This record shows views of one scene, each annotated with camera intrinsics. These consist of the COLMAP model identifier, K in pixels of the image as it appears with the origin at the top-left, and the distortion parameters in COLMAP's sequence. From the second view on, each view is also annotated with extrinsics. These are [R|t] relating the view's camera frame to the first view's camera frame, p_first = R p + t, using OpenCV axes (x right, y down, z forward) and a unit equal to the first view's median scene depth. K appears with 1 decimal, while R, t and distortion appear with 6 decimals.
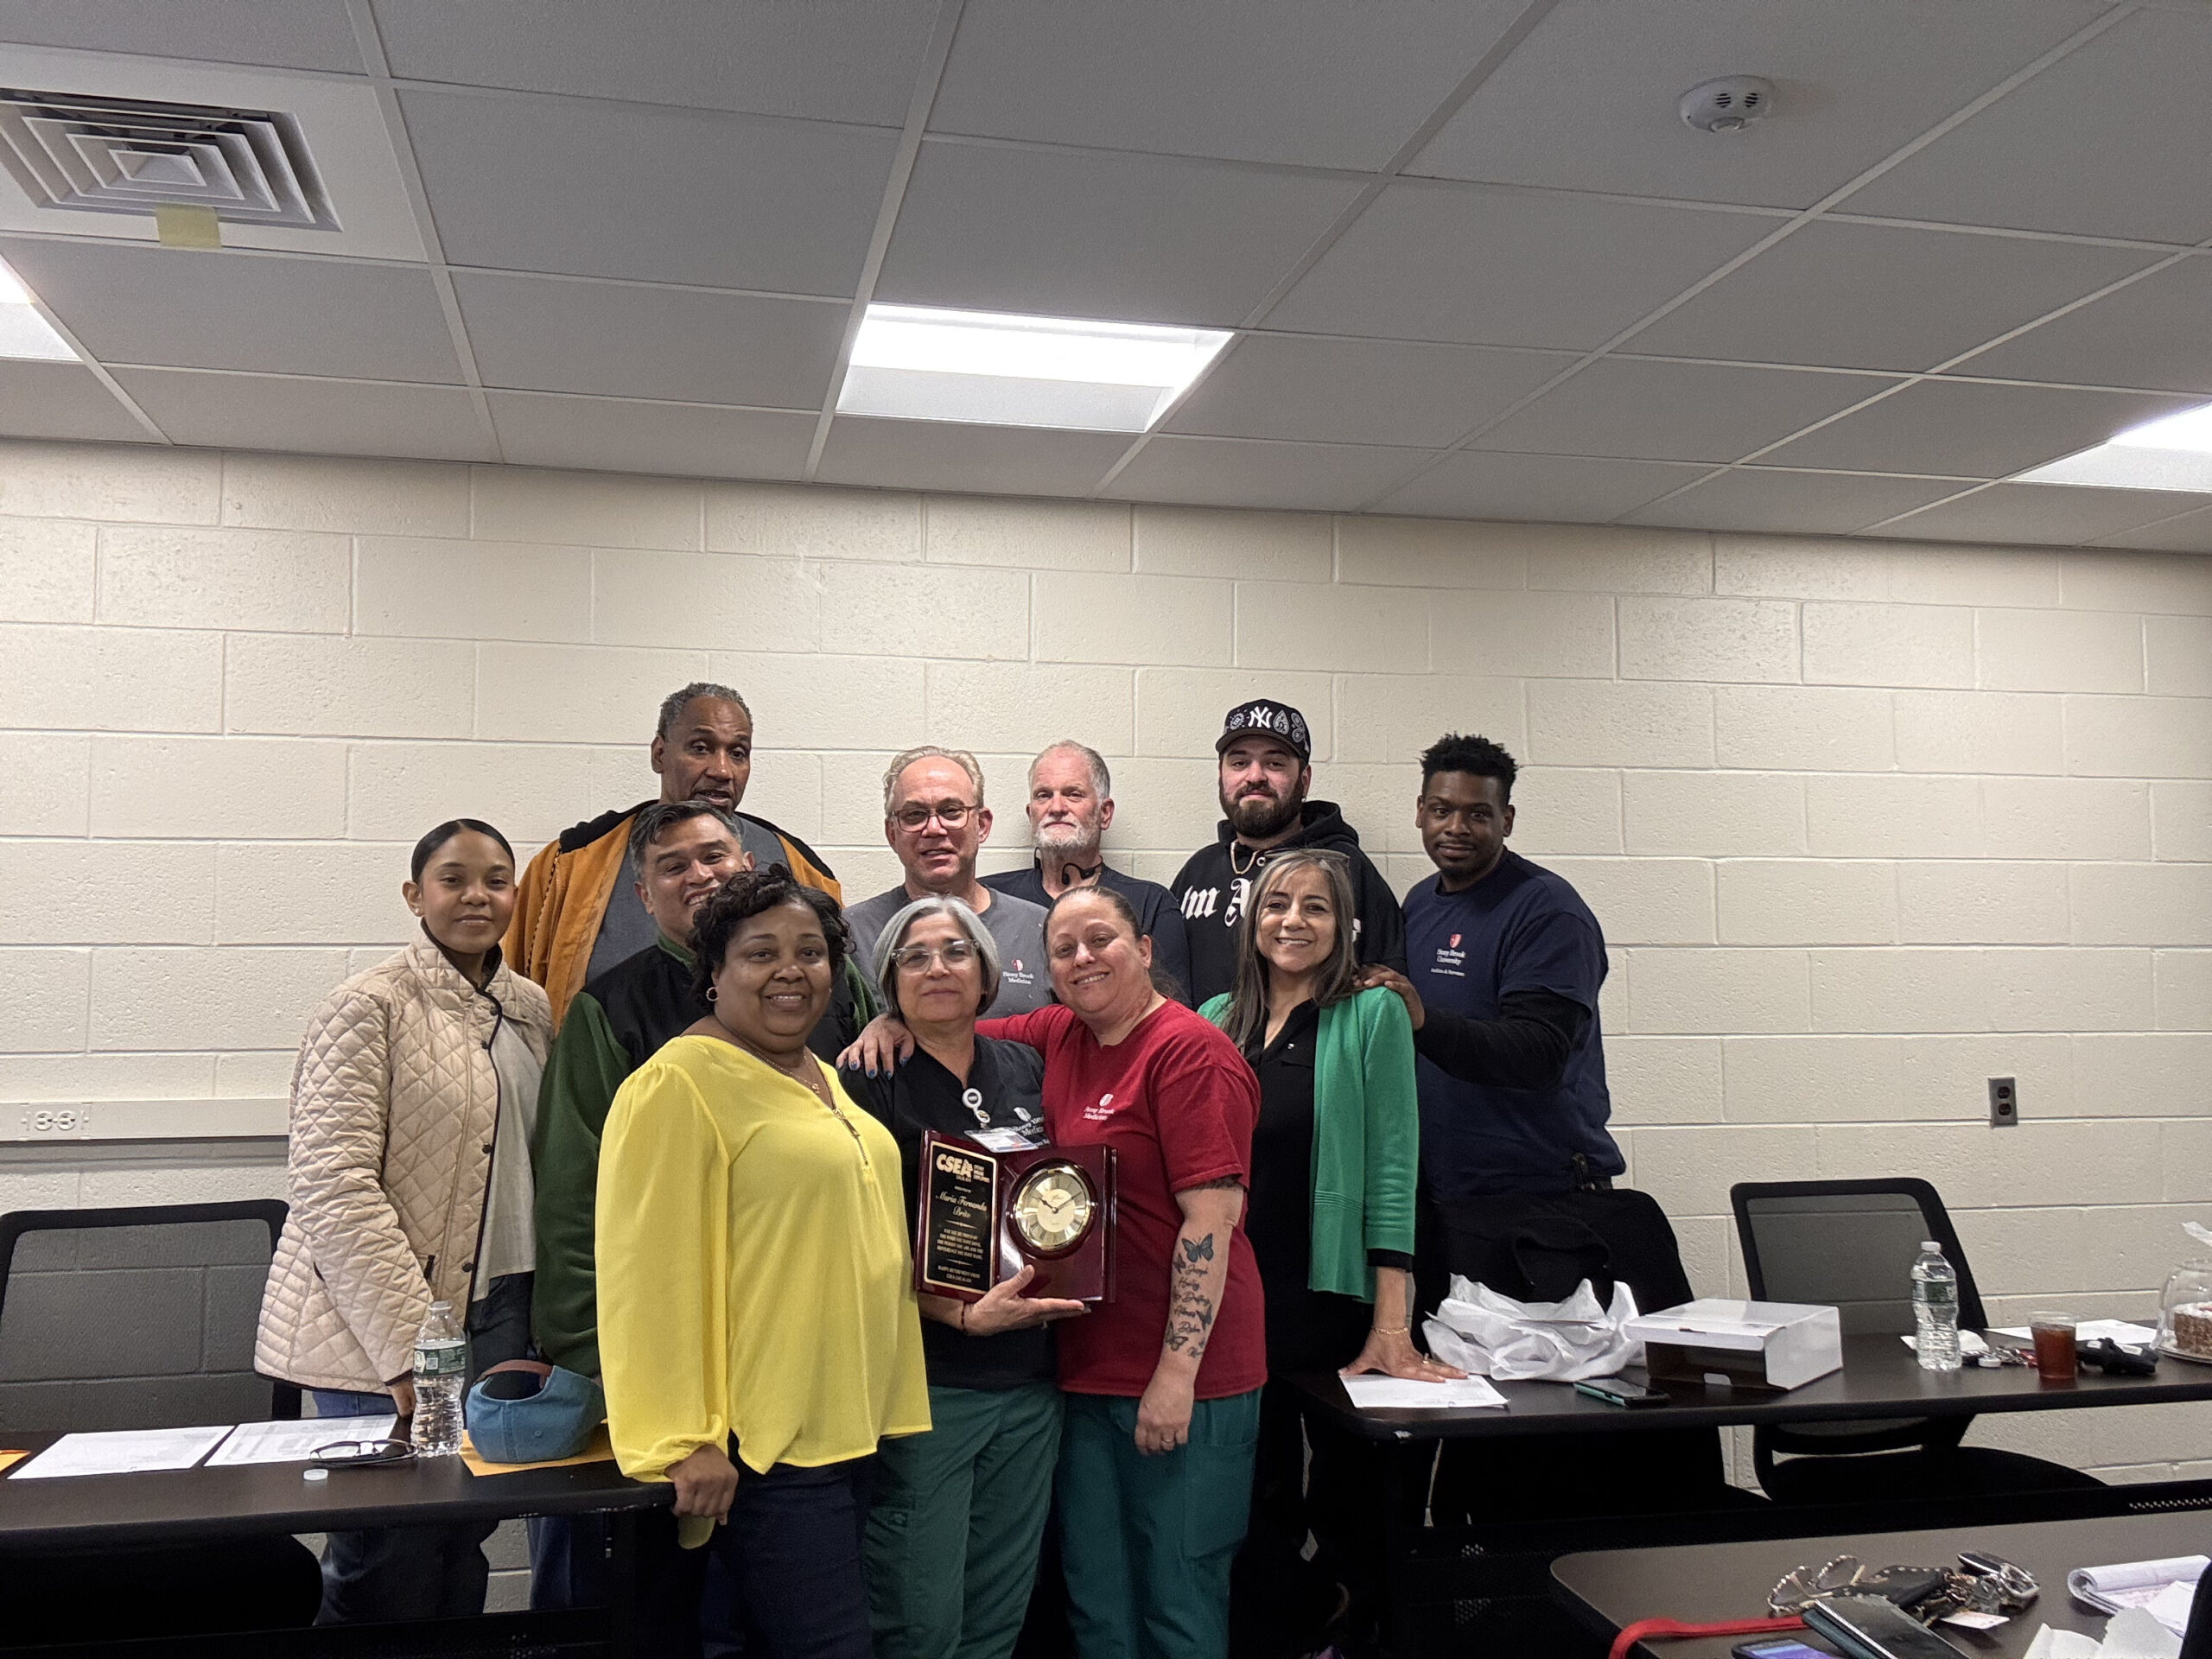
lens RADIAL K [[1898.4, 0, 1100.9], [0, 1898.4, 847.0], [0, 0, 1]] dist [0.016112, -0.018472]
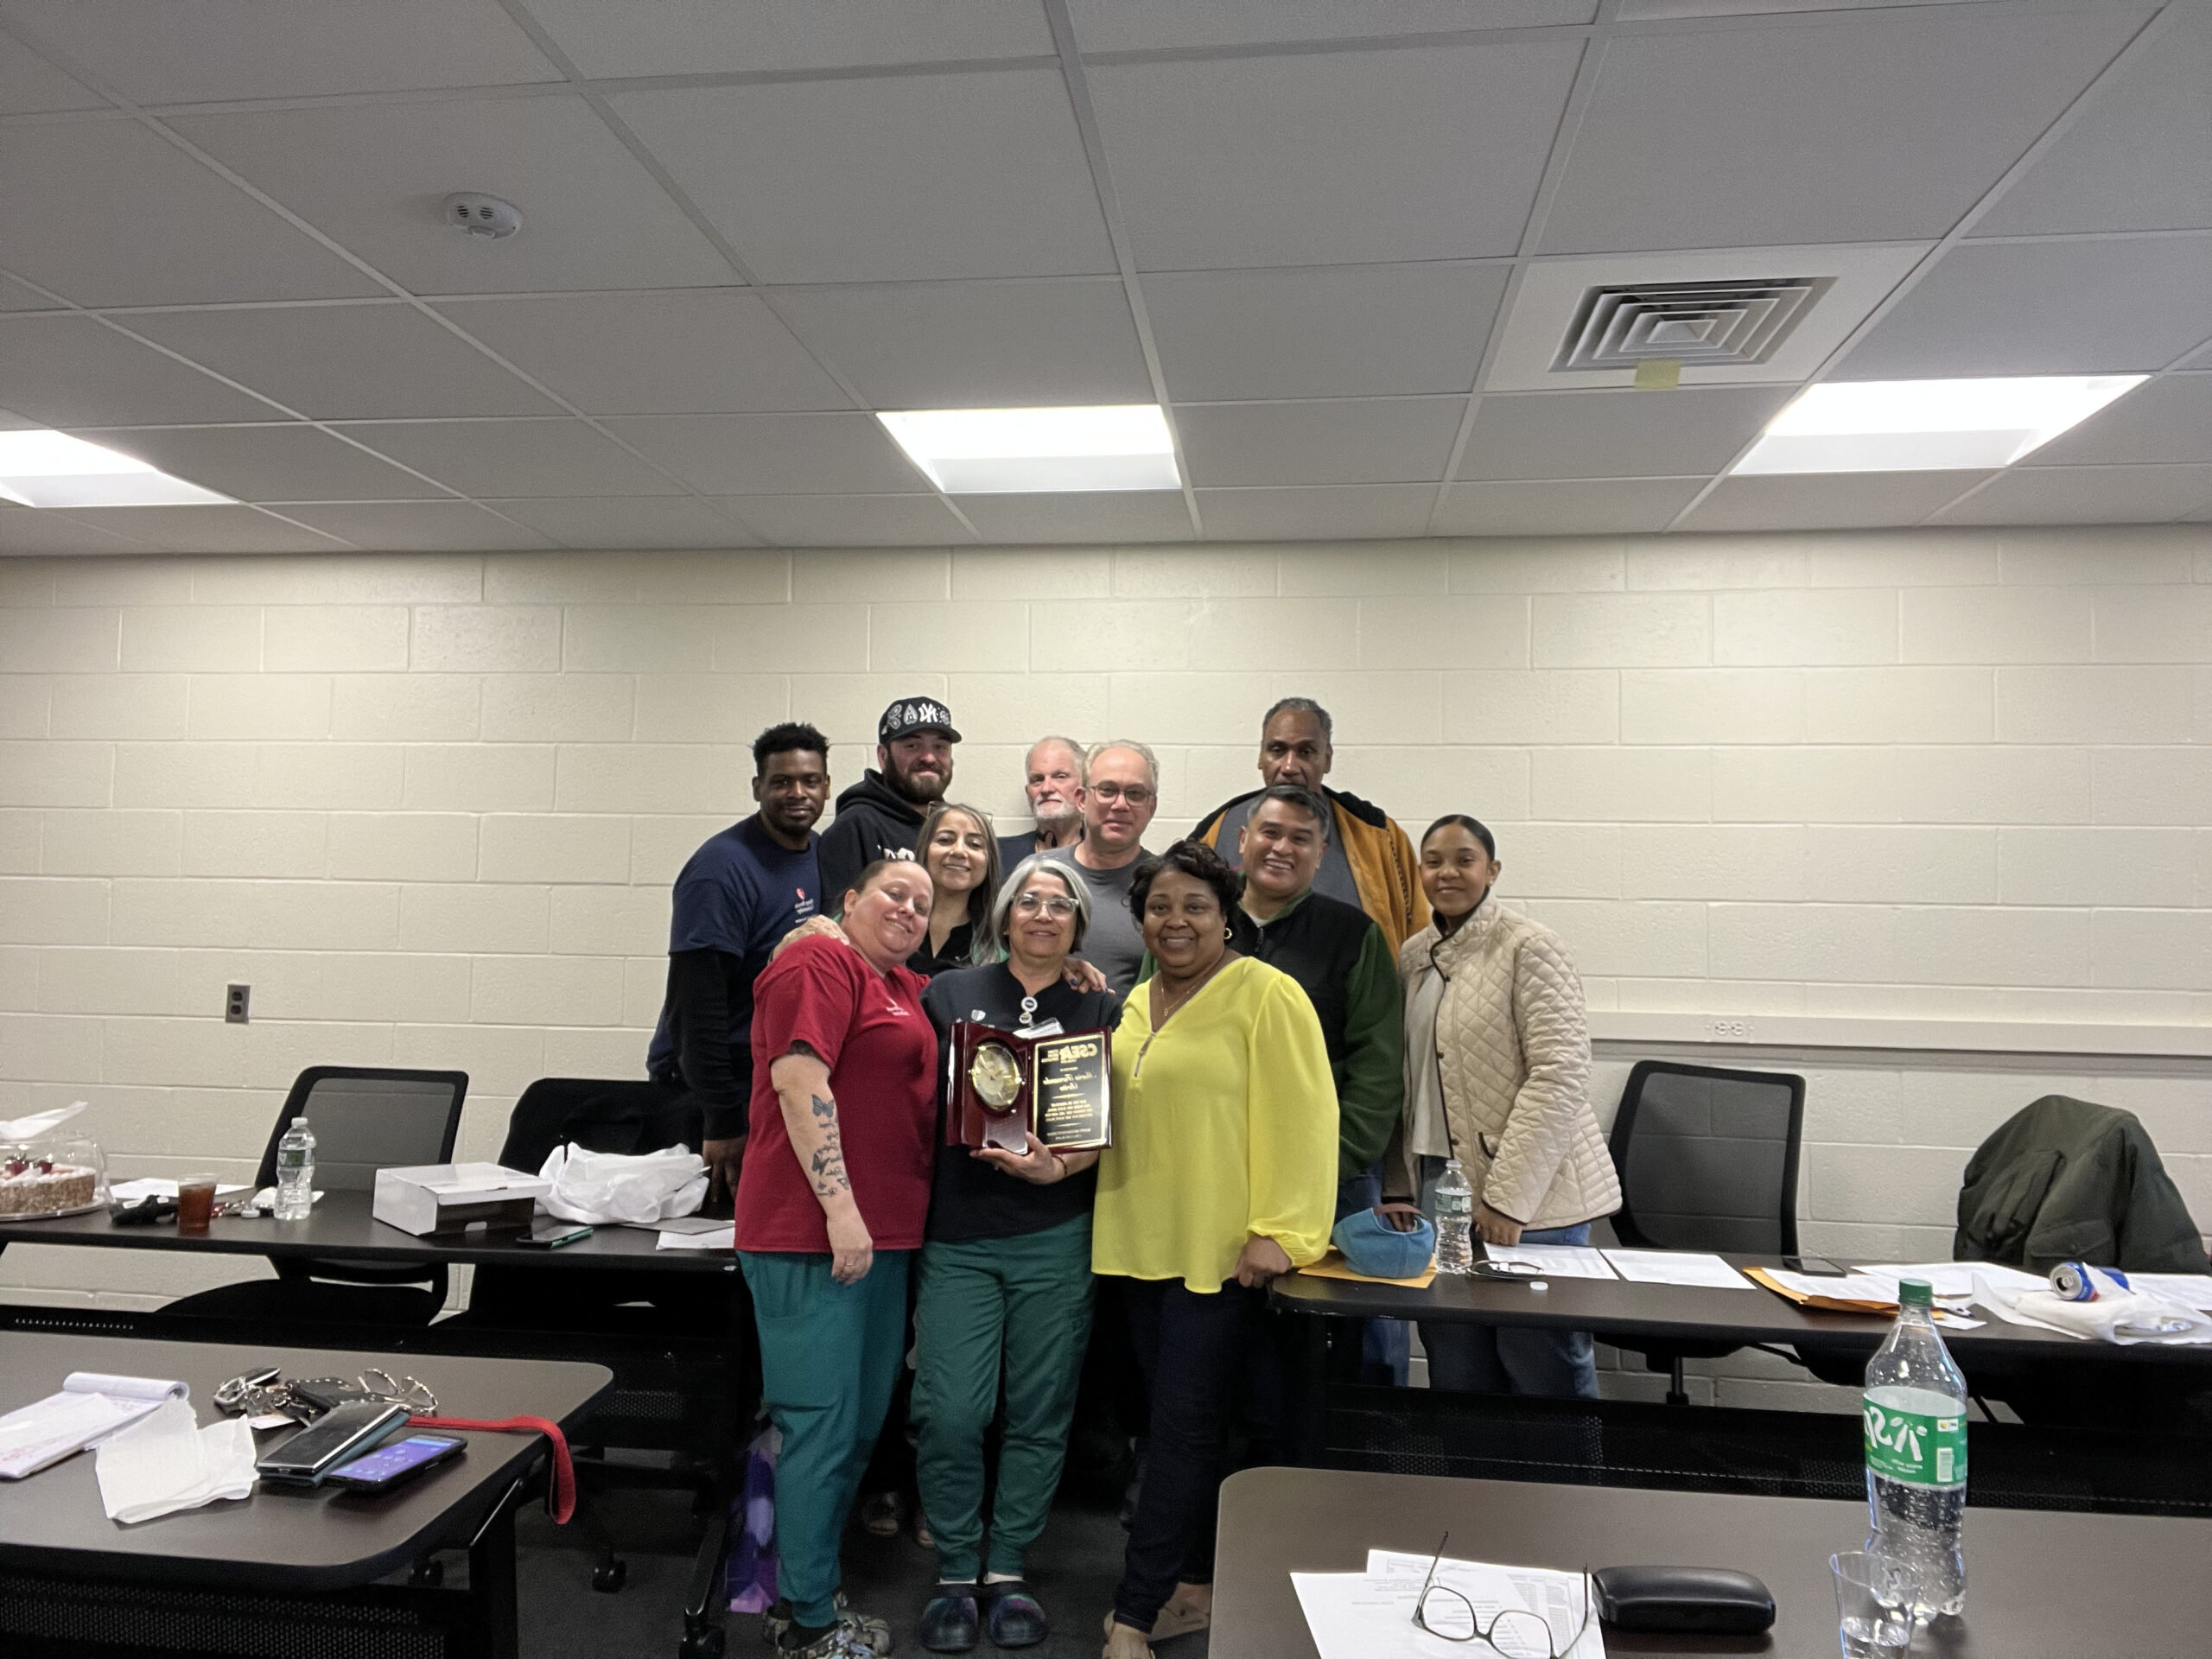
lens RADIAL K [[1491.6, 0, 1095.4], [0, 1491.6, 818.3], [0, 0, 1]] dist [0.027385, 0.003136]
pose [[0.929415, -0.000081, -0.369037, 0.377357], [-0.002229, 0.999981, -0.005831, 0.004724], [0.369030, 0.006242, 0.929397, 0.079987]]
